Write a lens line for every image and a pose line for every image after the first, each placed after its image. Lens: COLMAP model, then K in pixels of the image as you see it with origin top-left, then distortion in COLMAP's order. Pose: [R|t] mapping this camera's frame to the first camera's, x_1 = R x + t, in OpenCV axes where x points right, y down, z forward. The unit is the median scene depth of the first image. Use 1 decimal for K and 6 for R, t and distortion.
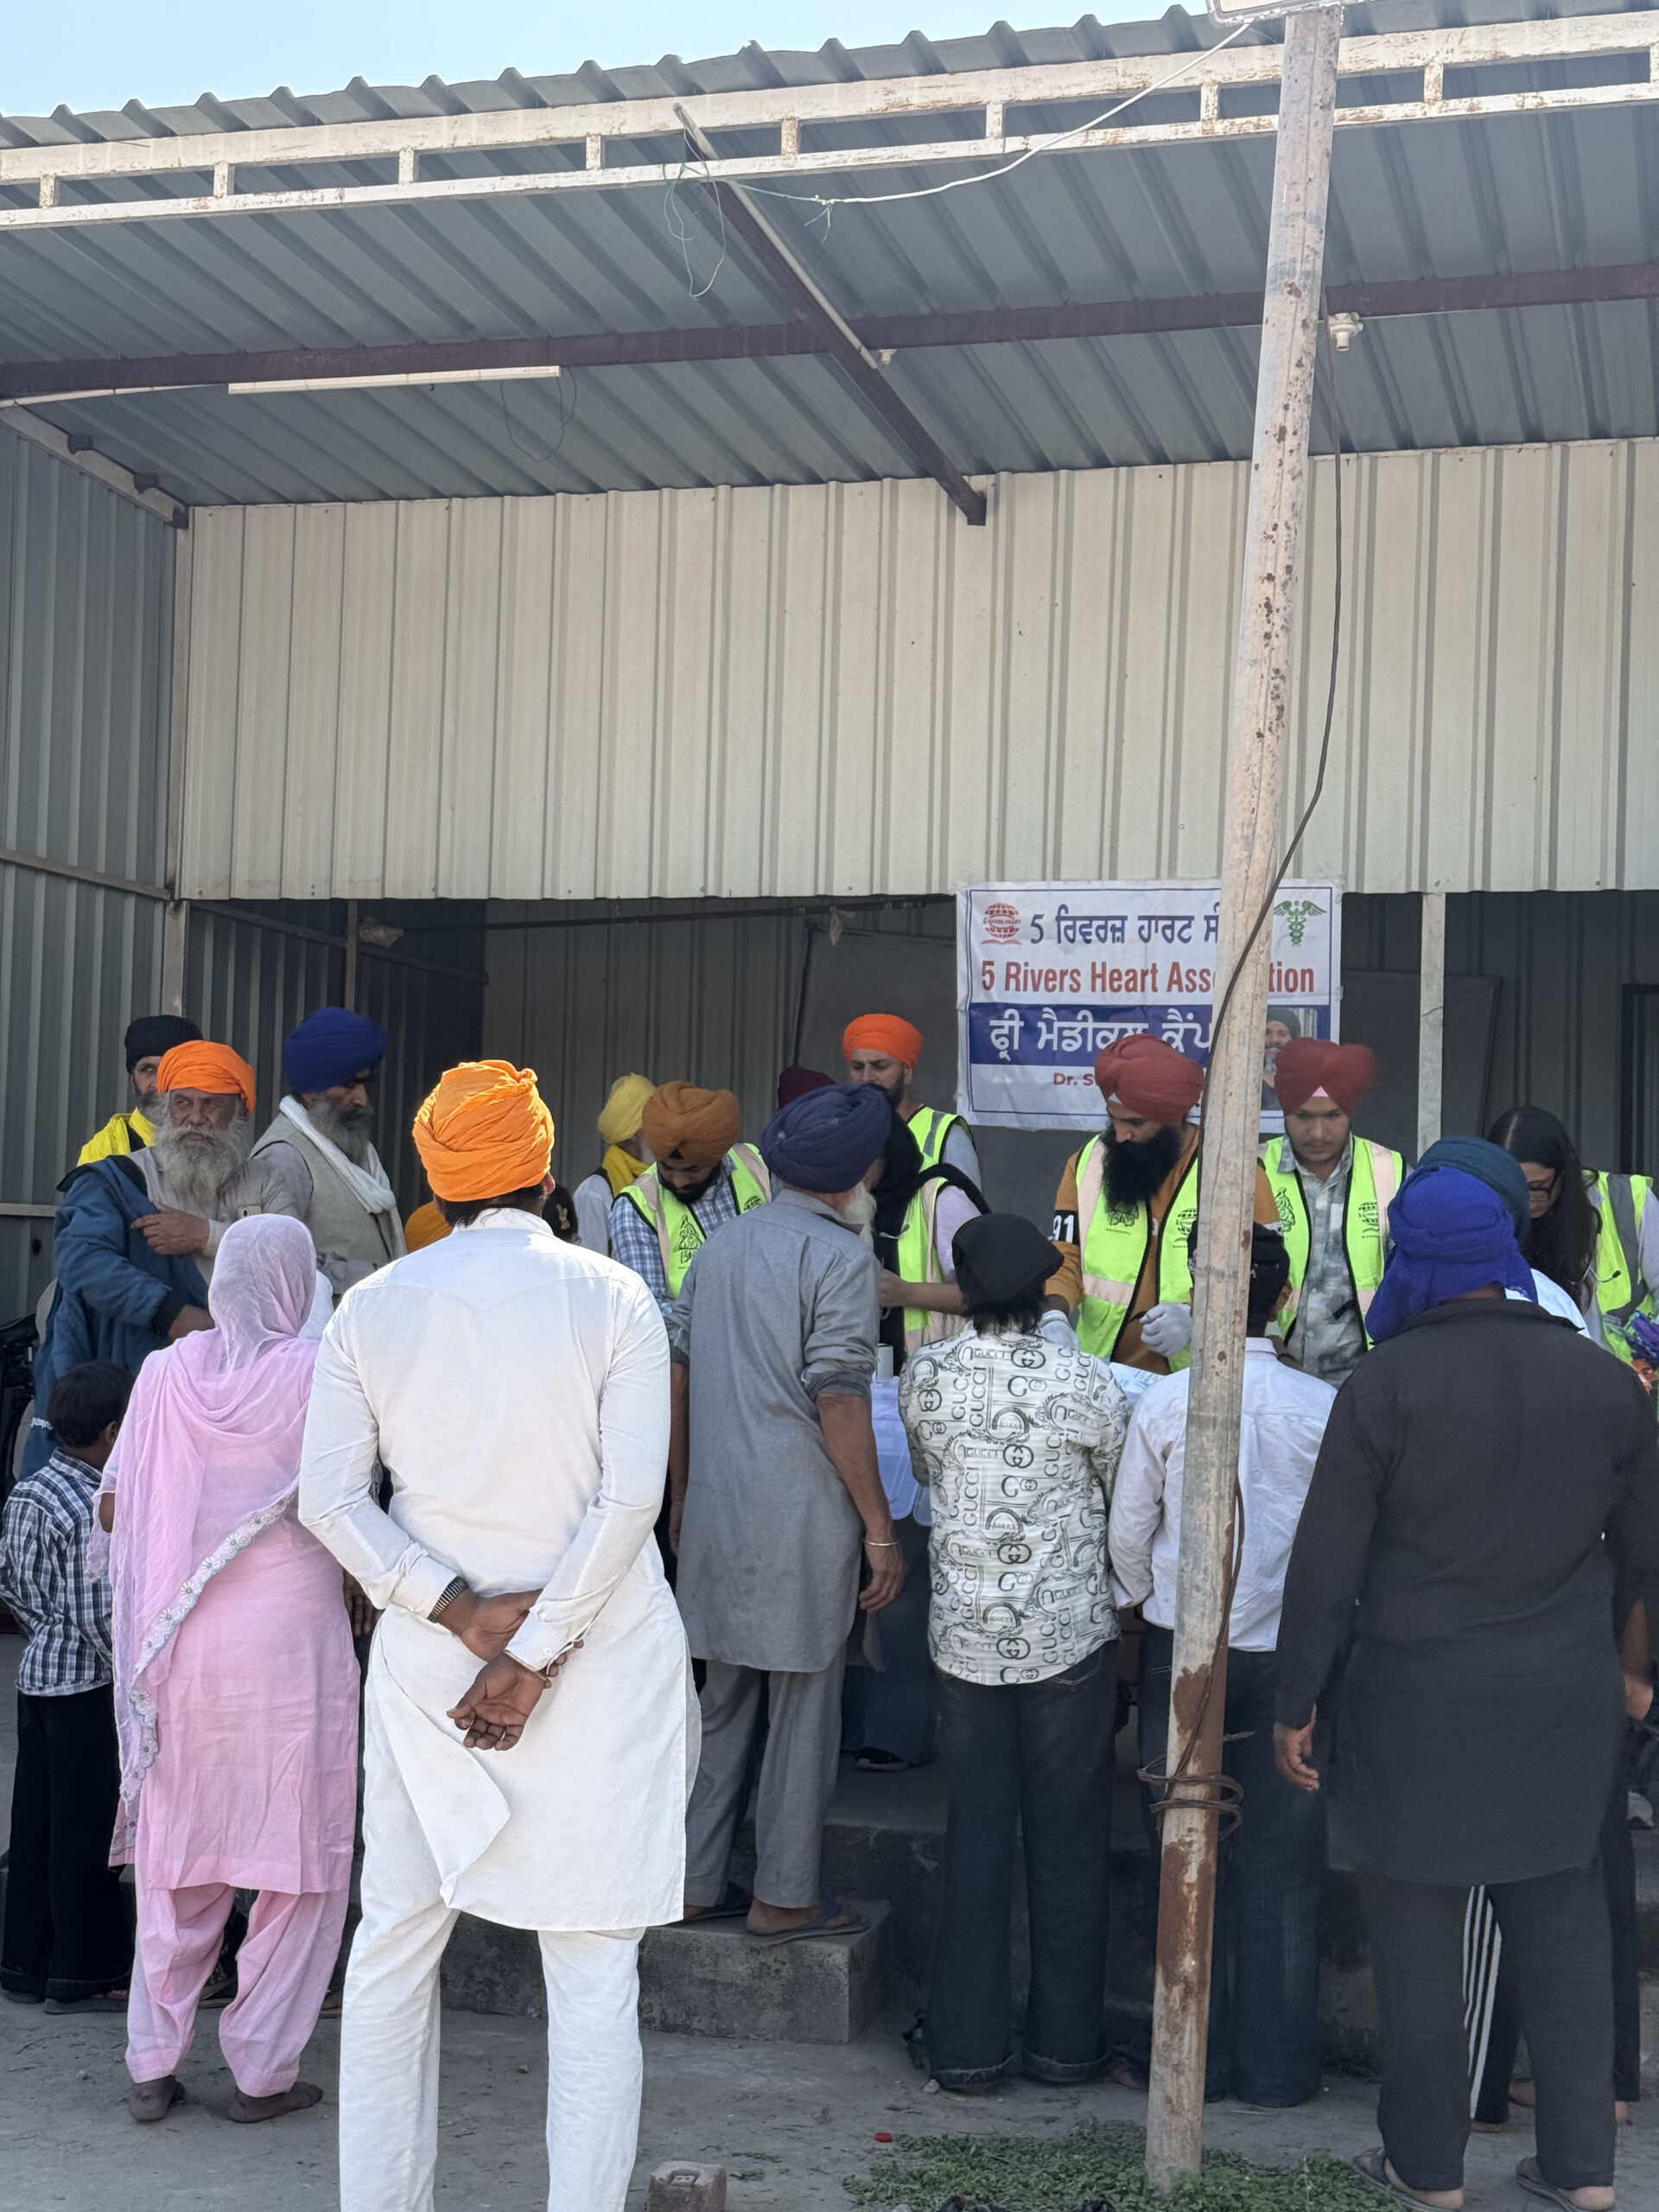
lens RADIAL K [[3042.8, 0, 901.1], [0, 3042.8, 1145.9], [0, 0, 1]] dist [-0.009299, 0.000000]
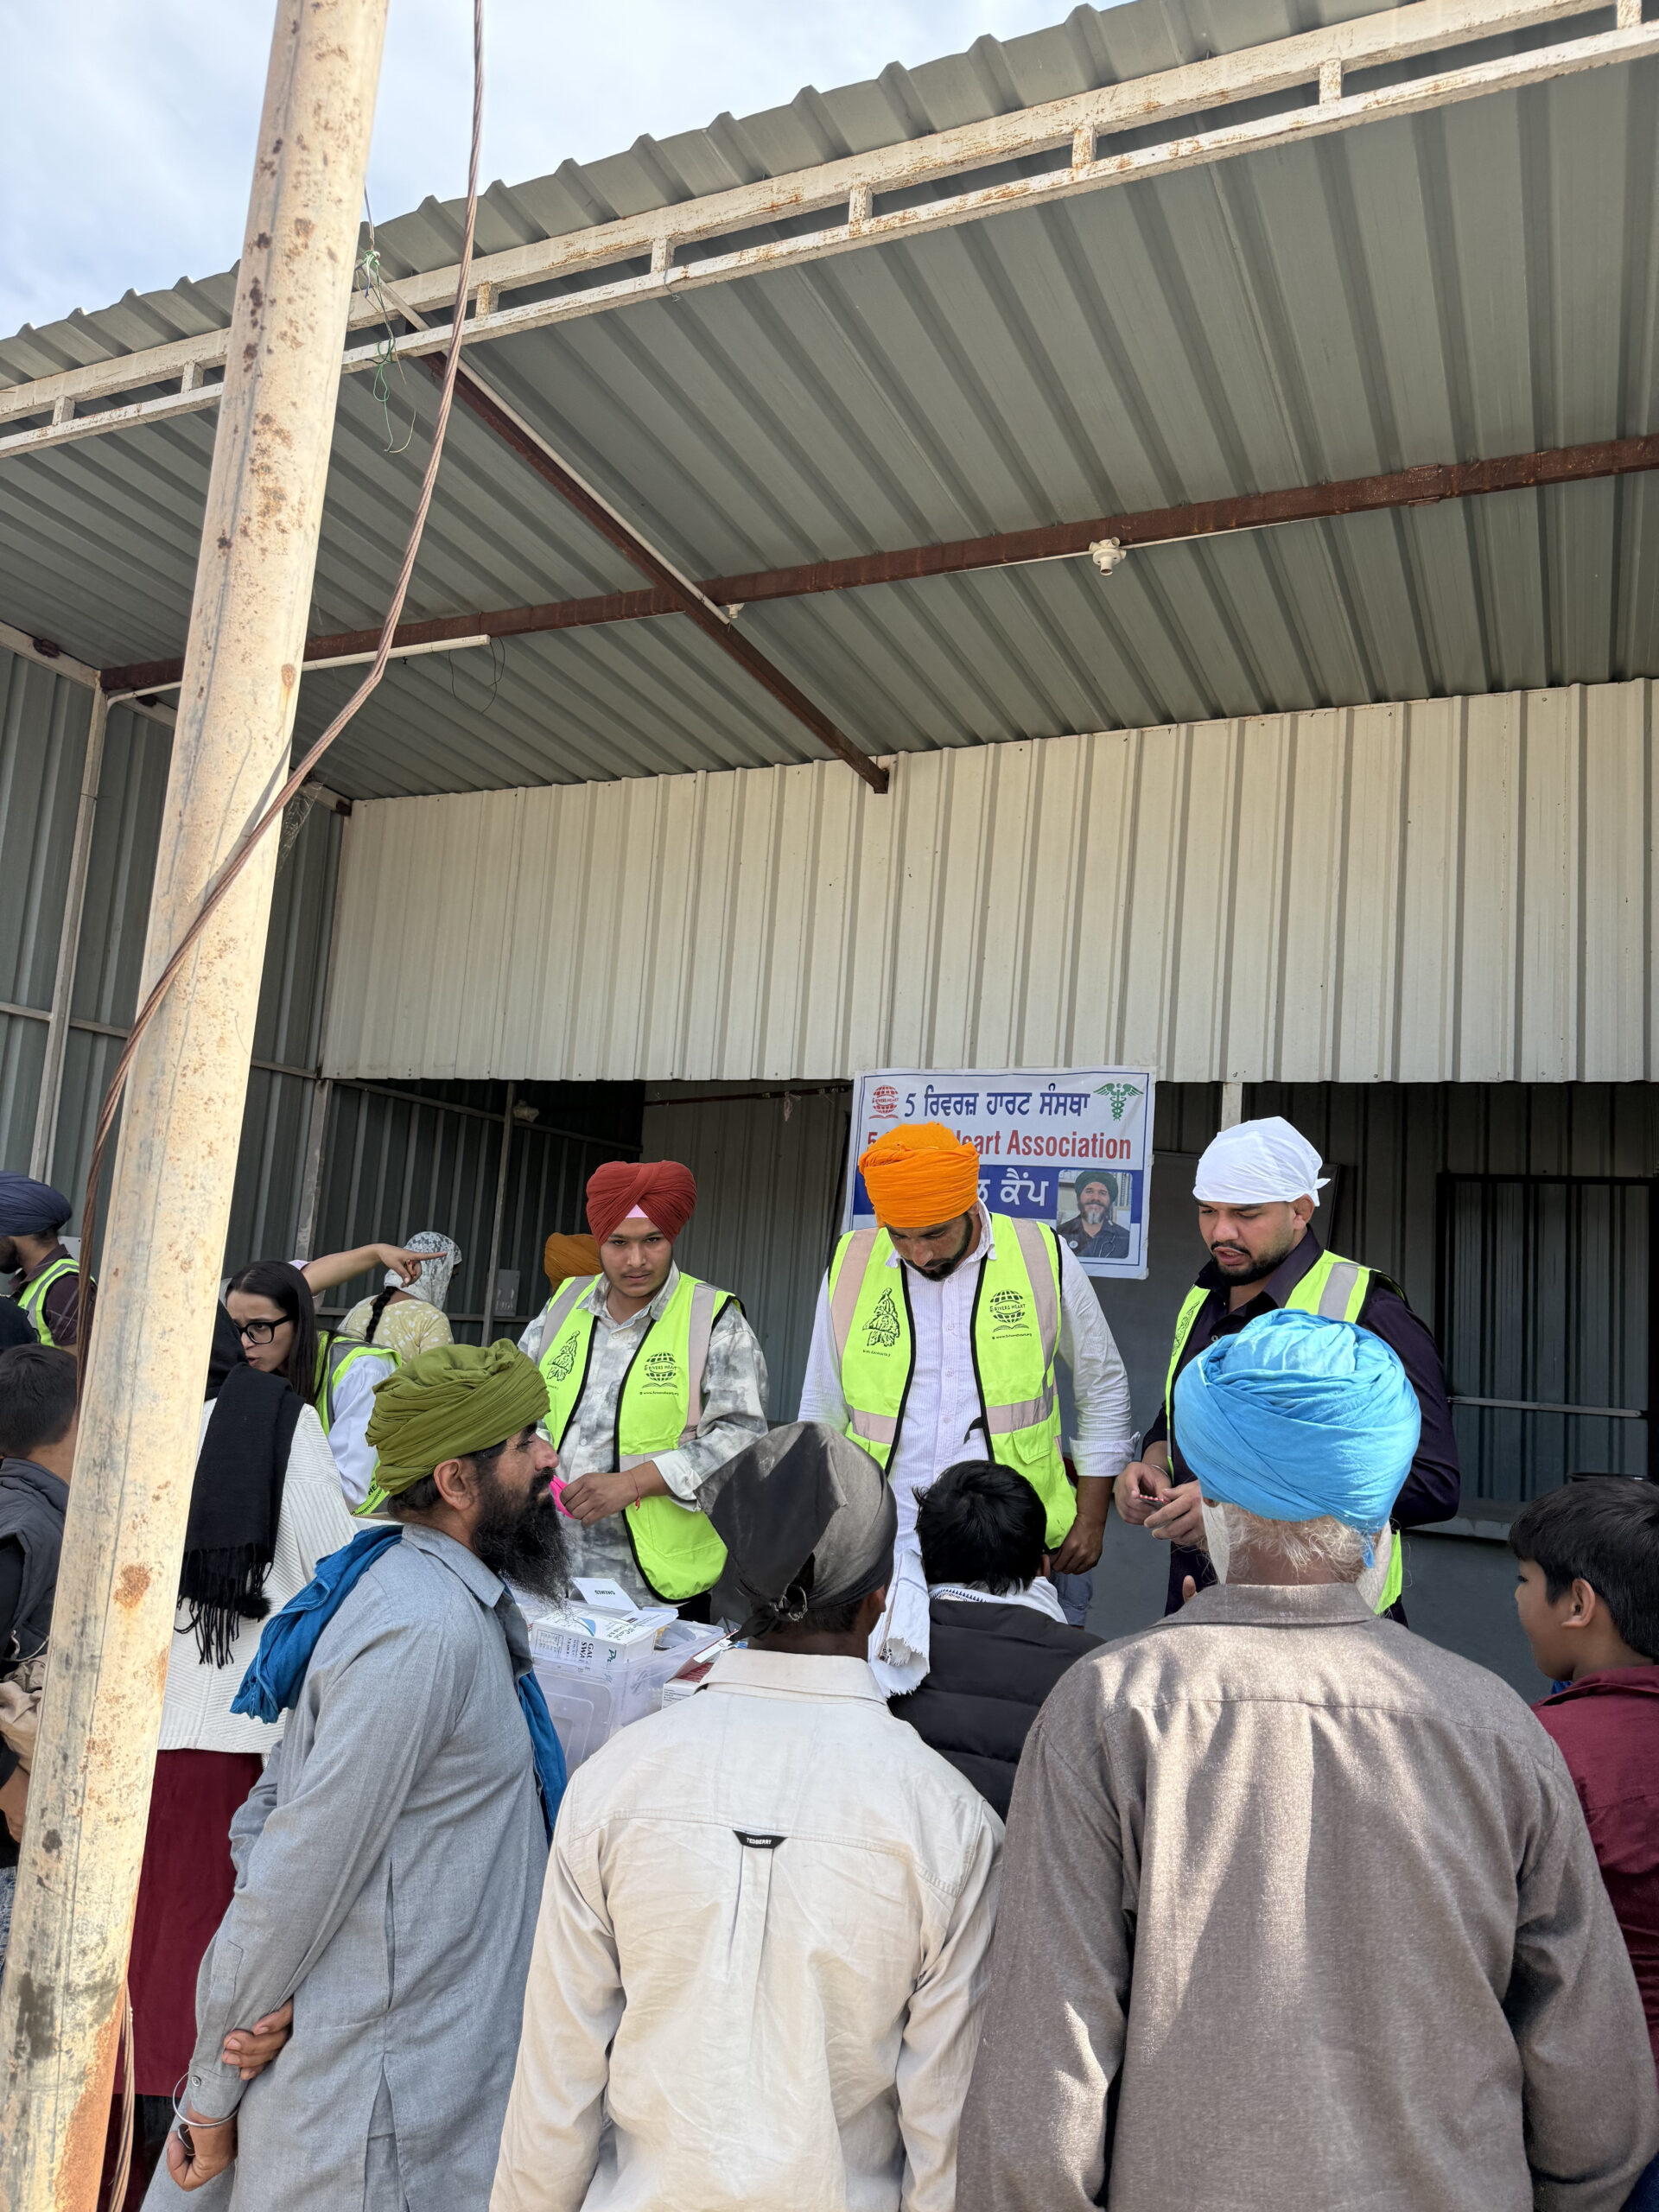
lens RADIAL K [[1539.2, 0, 859.8], [0, 1539.2, 1123.9], [0, 0, 1]] dist [0.009702, -0.016835]
pose [[0.984682, 0.018267, -0.173402, 0.134308], [-0.034812, 0.995071, -0.092858, -0.004060], [0.170851, 0.097472, 0.980464, 0.381186]]
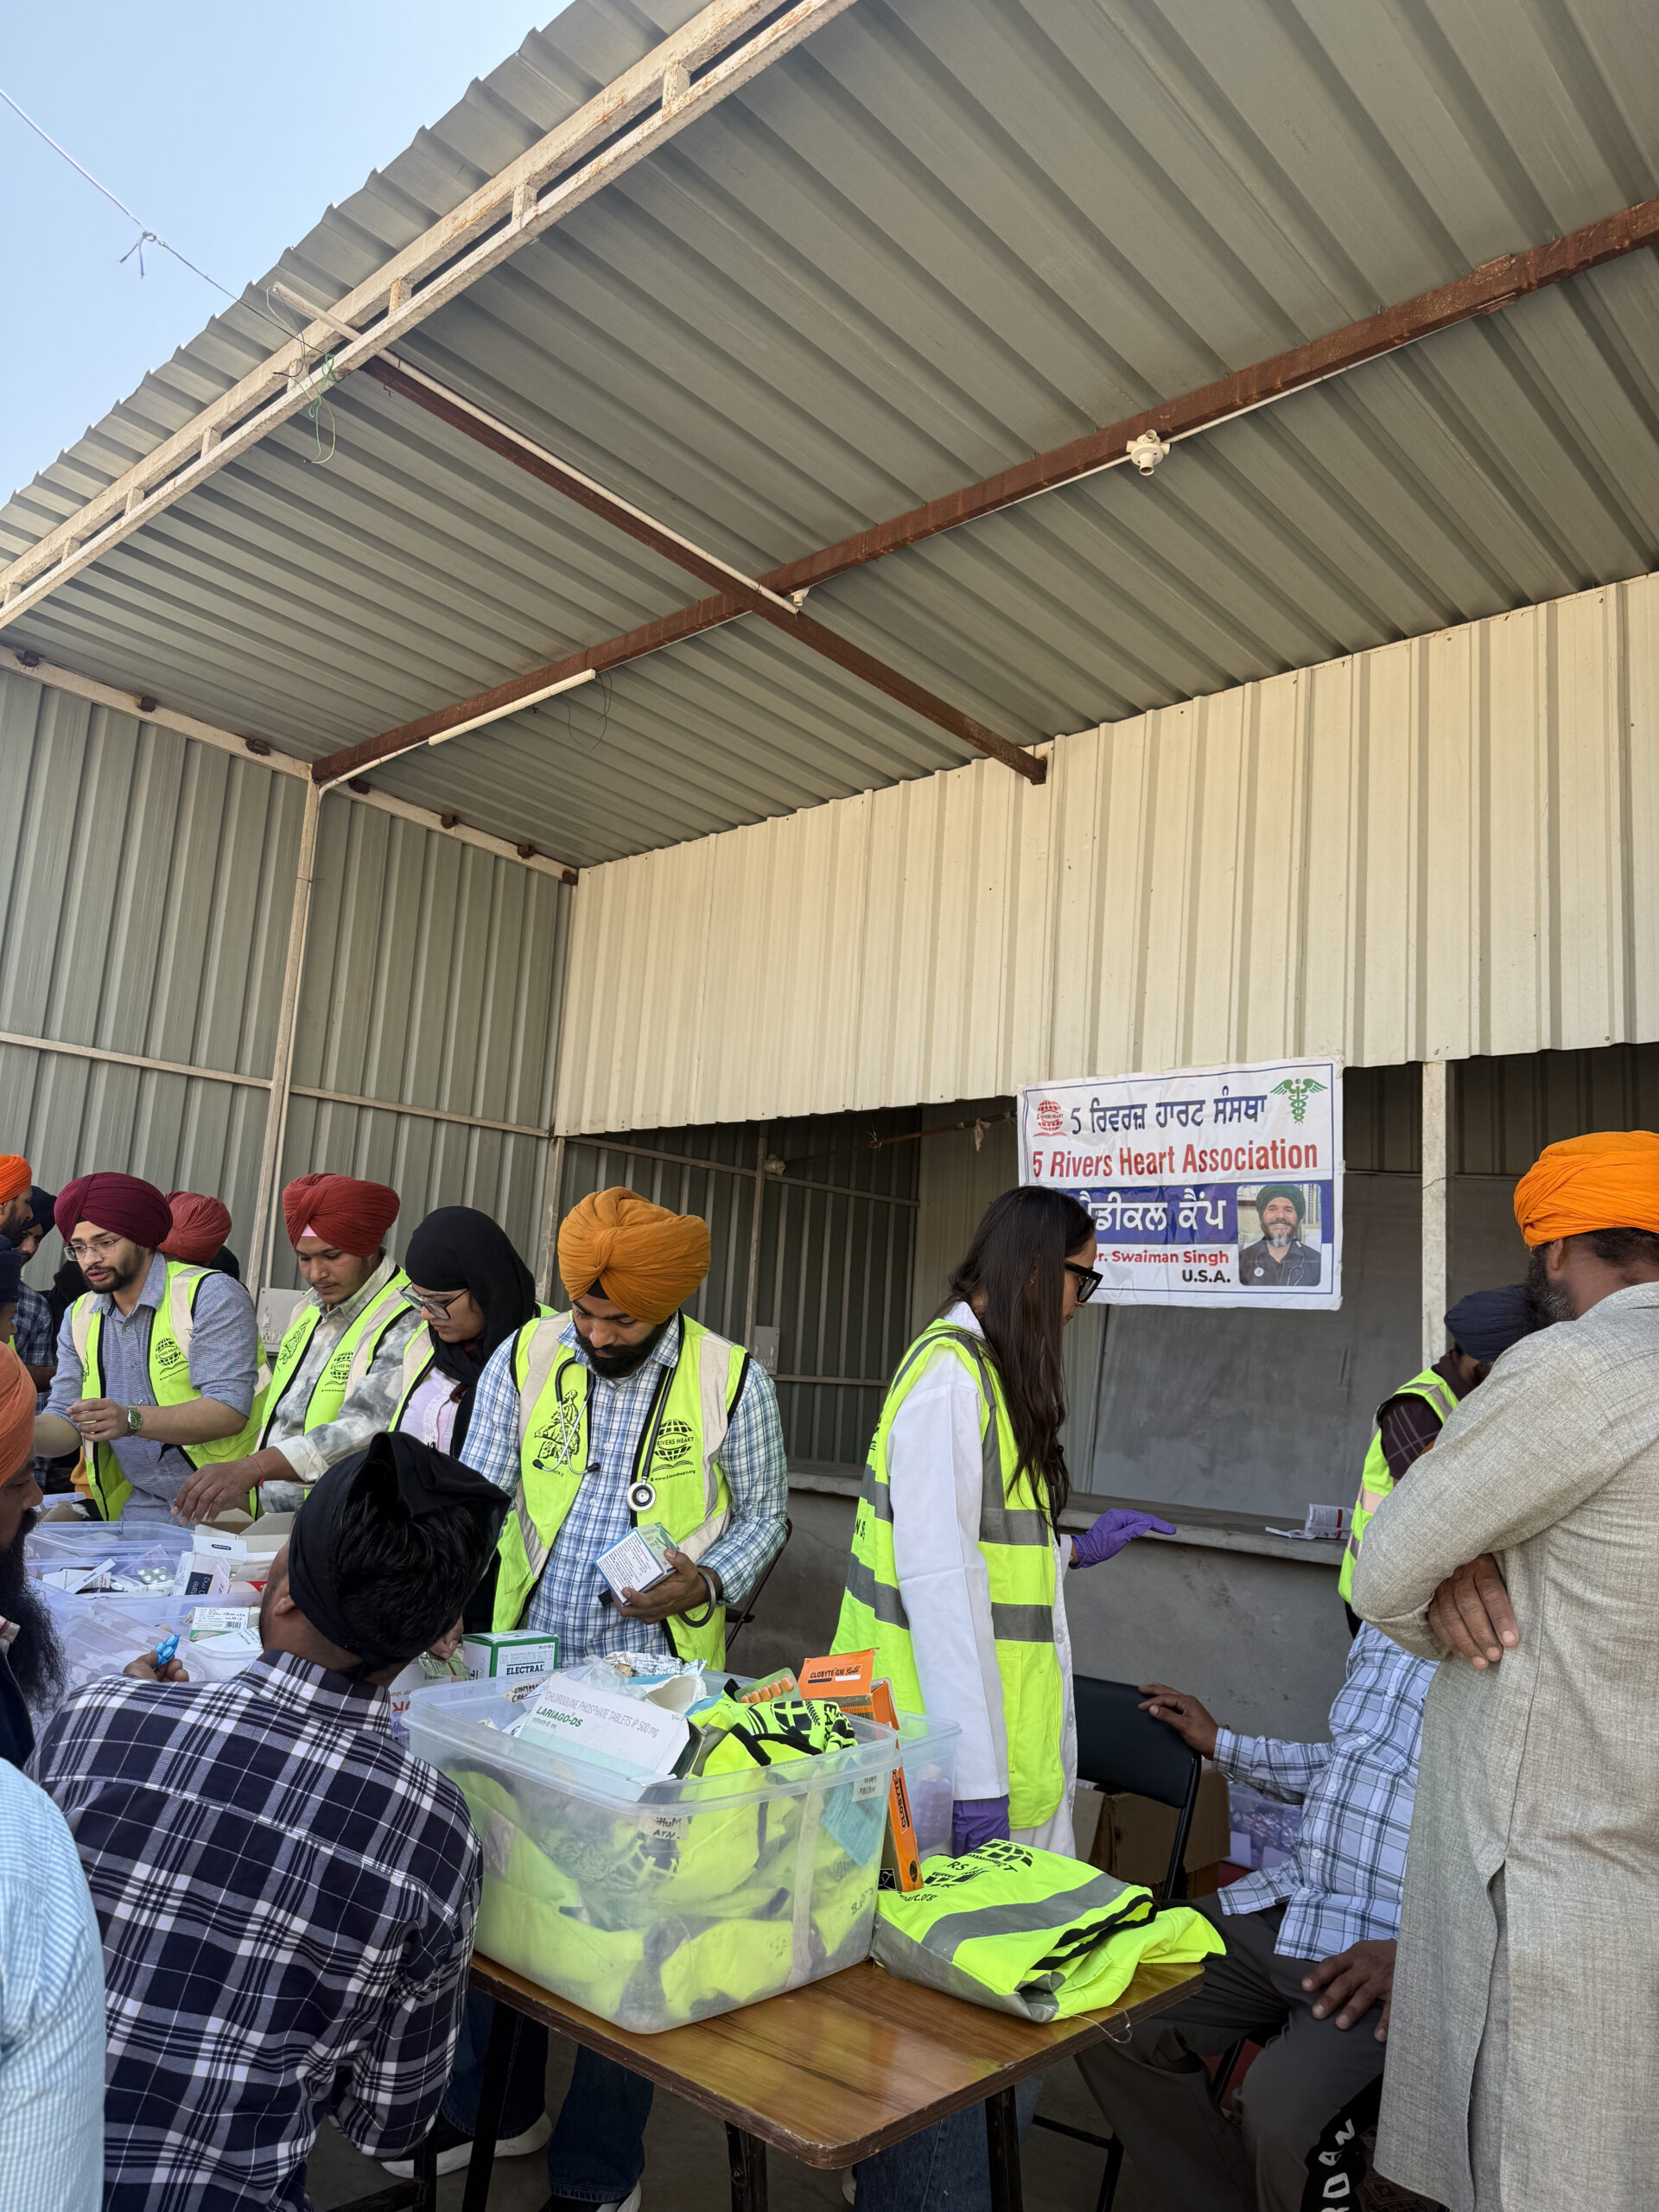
lens RADIAL K [[1539.2, 0, 810.5], [0, 1539.2, 1107.8], [0, 0, 1]] dist [0.009702, -0.016835]
pose [[0.878854, -0.048070, -0.474663, 0.227606], [-0.024712, 0.988989, -0.145912, 0.008446], [0.476450, 0.139965, 0.867989, 0.466039]]
